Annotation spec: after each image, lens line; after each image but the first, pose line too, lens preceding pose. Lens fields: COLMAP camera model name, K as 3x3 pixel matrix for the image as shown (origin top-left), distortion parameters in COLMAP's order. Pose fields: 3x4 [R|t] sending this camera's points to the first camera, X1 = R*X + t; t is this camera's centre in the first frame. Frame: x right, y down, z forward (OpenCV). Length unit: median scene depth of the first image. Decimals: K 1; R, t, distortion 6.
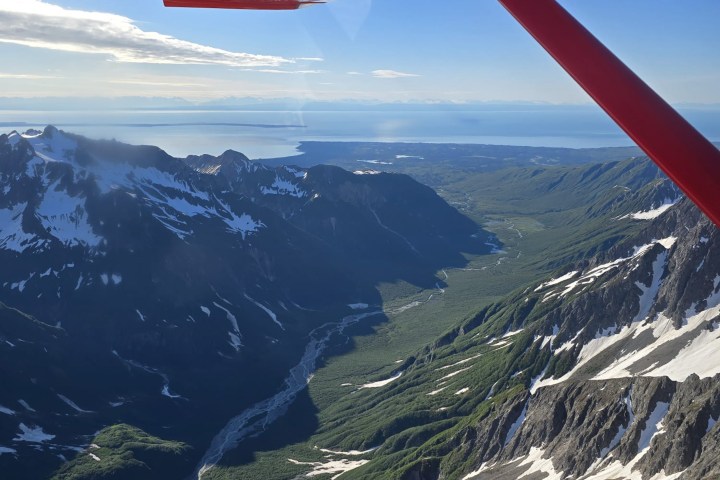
lens RADIAL K [[591.3, 0, 329.6], [0, 591.3, 239.8], [0, 0, 1]] dist [0.093323, -0.081542]
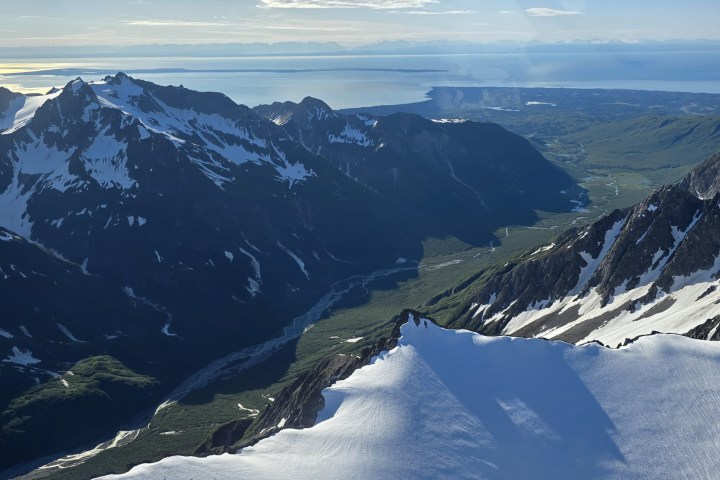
lens RADIAL K [[591.3, 0, 329.6], [0, 591.3, 239.8], [0, 0, 1]] dist [0.093323, -0.081542]
pose [[0.979173, 0.052950, -0.195999, 0.167254], [-0.035808, 0.995298, 0.089994, -0.007765], [0.199843, -0.081102, 0.976466, 0.031404]]
